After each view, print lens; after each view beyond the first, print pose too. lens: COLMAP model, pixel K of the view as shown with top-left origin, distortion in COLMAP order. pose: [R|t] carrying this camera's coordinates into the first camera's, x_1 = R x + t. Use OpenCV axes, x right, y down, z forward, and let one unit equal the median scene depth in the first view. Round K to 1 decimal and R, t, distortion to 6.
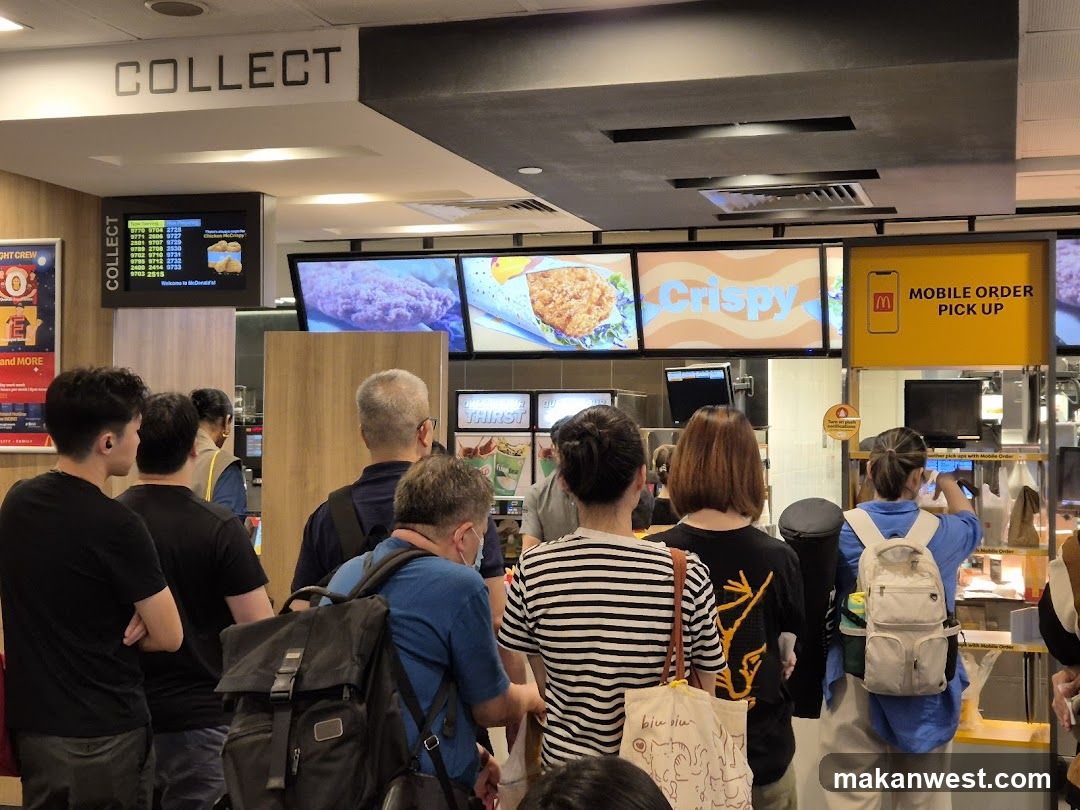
lens RADIAL K [[1345.7, 0, 540.0], [0, 1345.7, 405.6], [0, 0, 1]] dist [0.003249, 0.000000]
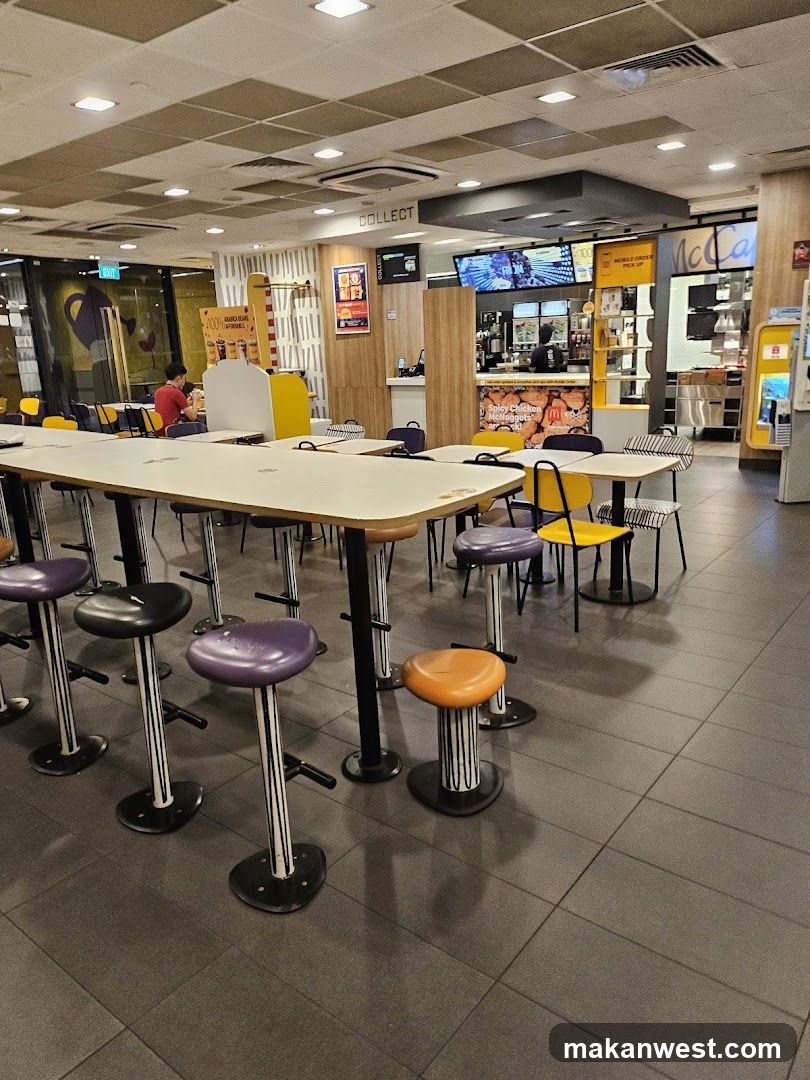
lens RADIAL K [[777.7, 0, 404.6], [0, 777.7, 537.7], [0, 0, 1]] dist [0.028890, -0.000505]
pose [[0.906523, 0.060157, -0.417847, 0.612640], [0.059272, 0.961853, 0.267067, 0.015415], [0.417974, -0.266869, 0.868377, -0.842699]]
